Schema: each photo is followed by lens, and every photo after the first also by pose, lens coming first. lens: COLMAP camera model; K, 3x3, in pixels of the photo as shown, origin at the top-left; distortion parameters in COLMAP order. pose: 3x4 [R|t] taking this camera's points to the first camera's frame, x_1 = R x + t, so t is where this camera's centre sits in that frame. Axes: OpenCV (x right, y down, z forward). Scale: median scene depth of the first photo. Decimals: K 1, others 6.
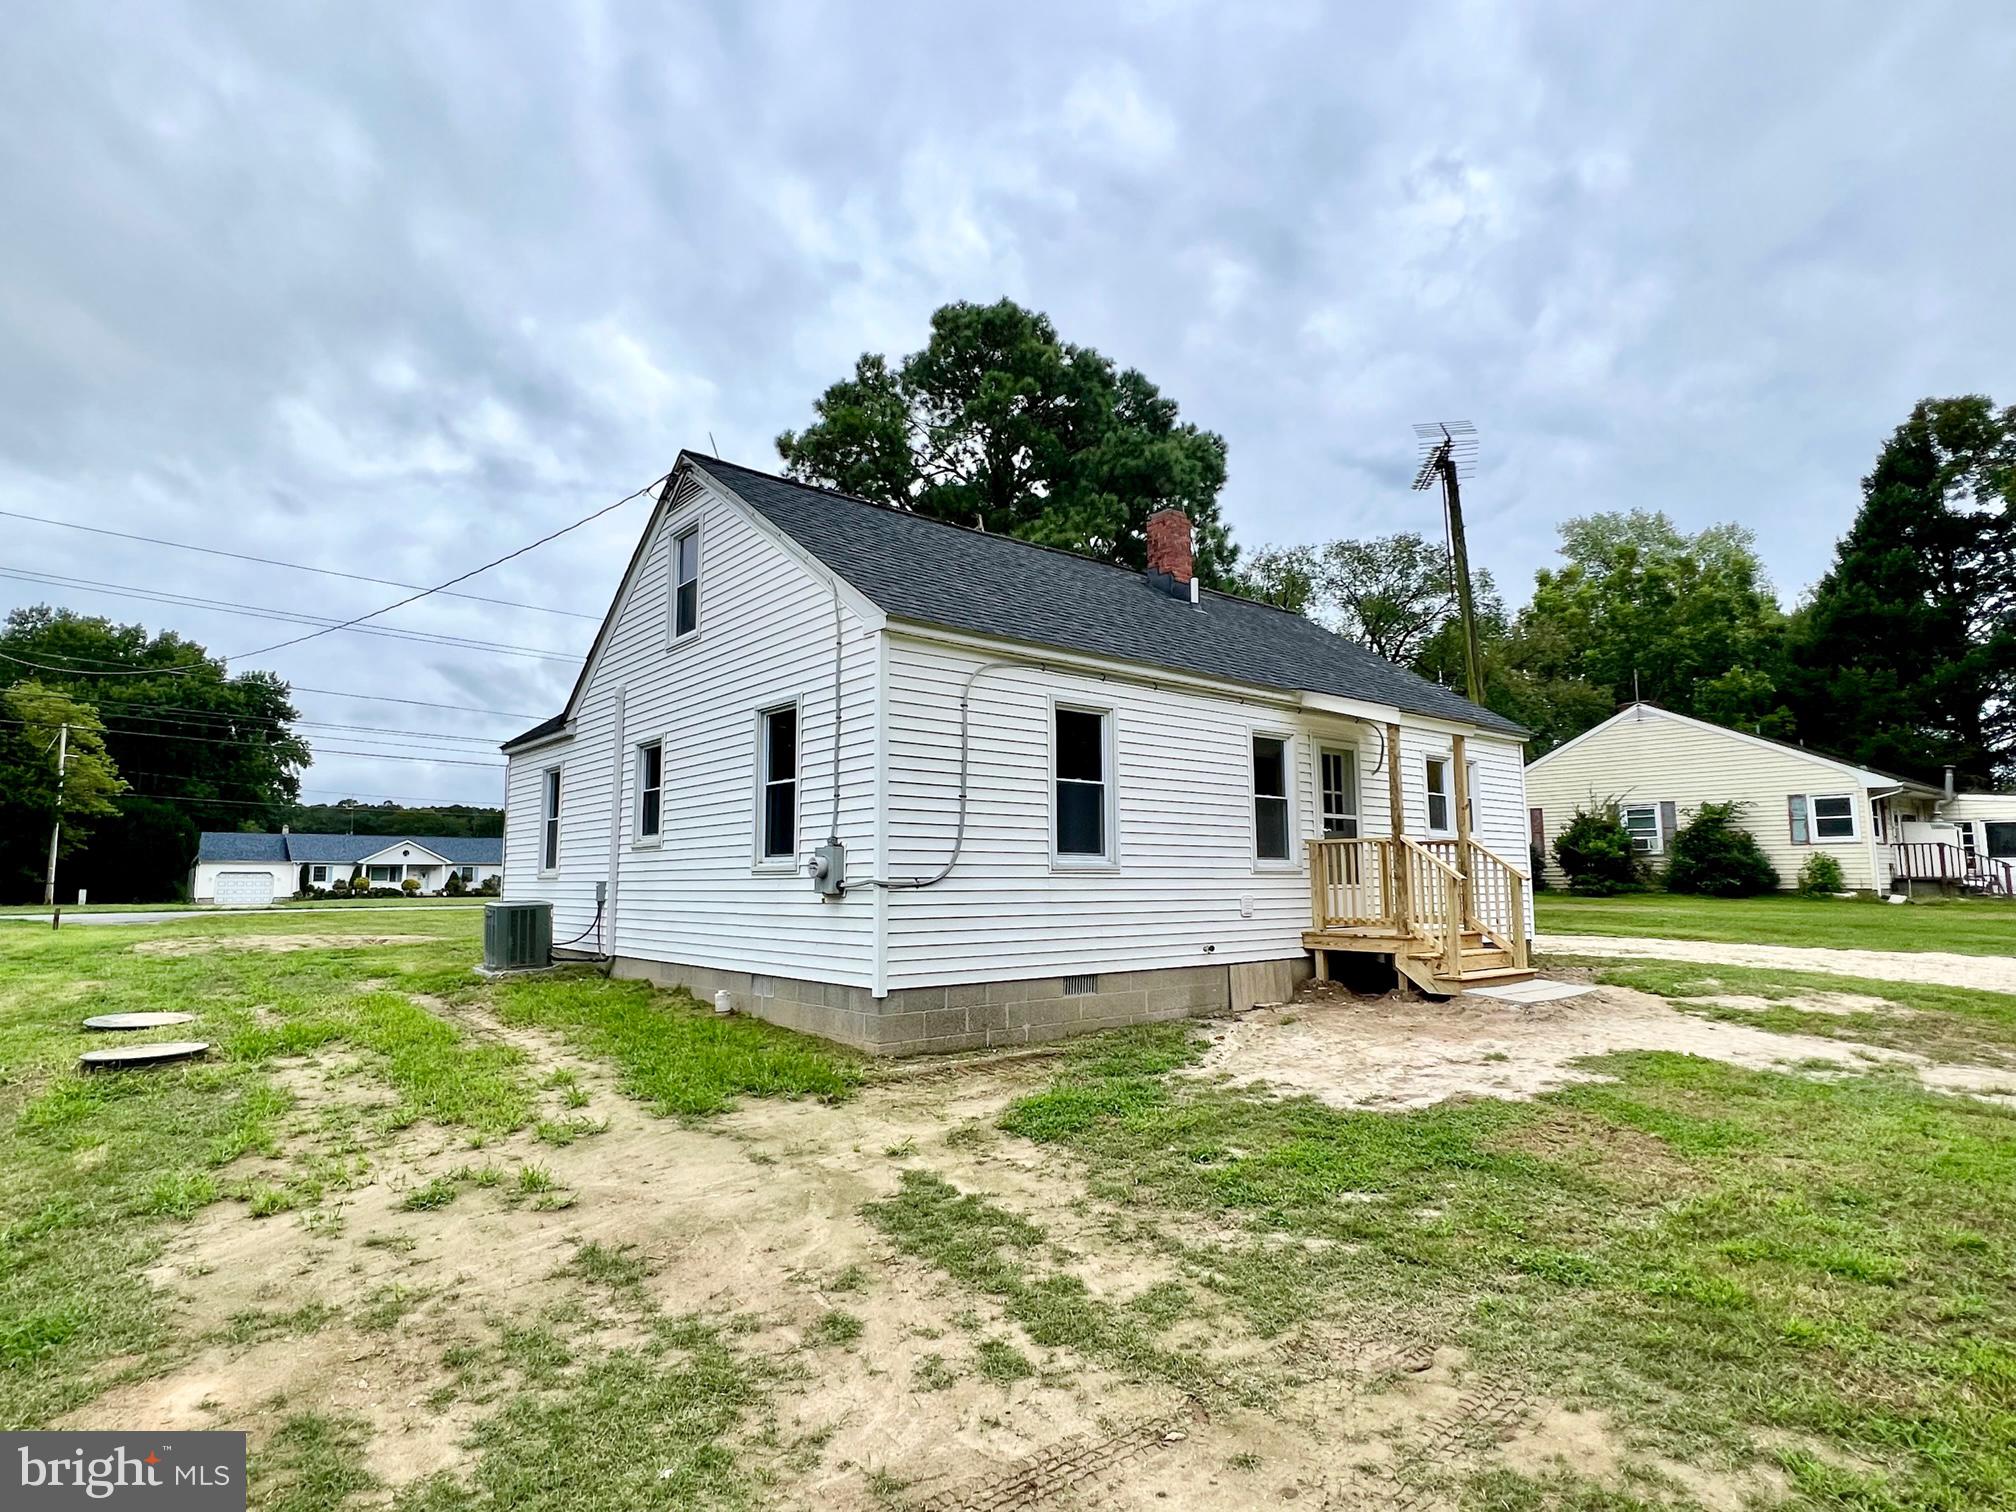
lens RADIAL K [[1067.9, 0, 1004.0], [0, 1067.9, 753.4], [0, 0, 1]] dist [0.002884, -0.000258]
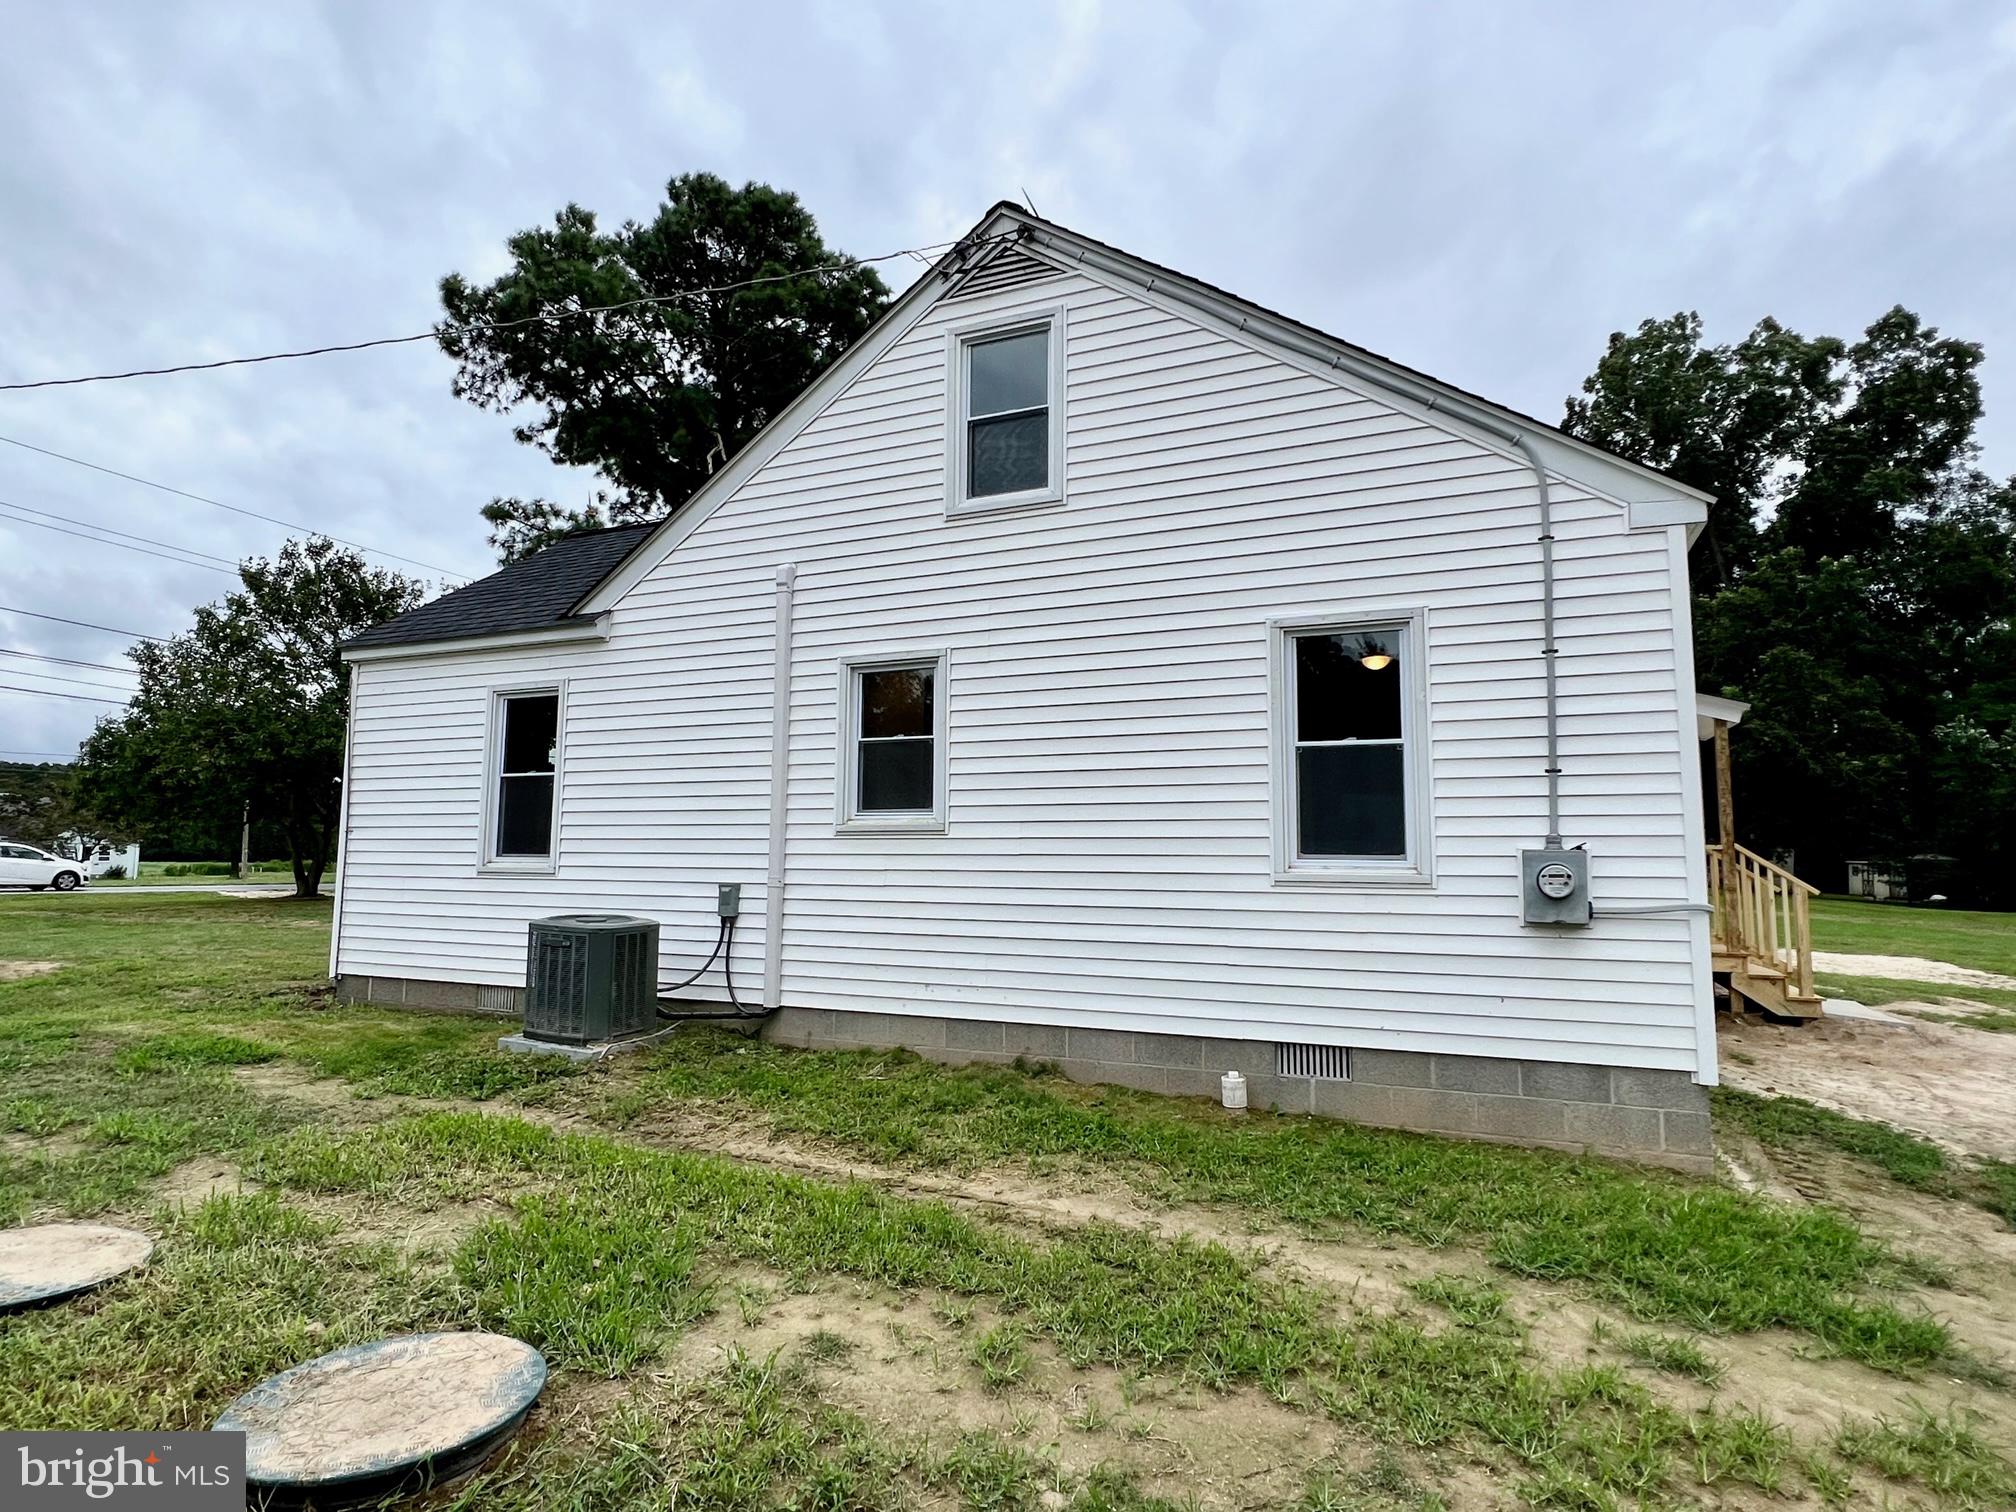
lens RADIAL K [[1067.9, 0, 1004.0], [0, 1067.9, 753.4], [0, 0, 1]] dist [0.002884, -0.000258]
pose [[0.888199, 0.063092, 0.455107, -0.558368], [-0.068480, 0.997642, -0.004657, 0.041719], [-0.454327, -0.027030, 0.890425, 0.425136]]
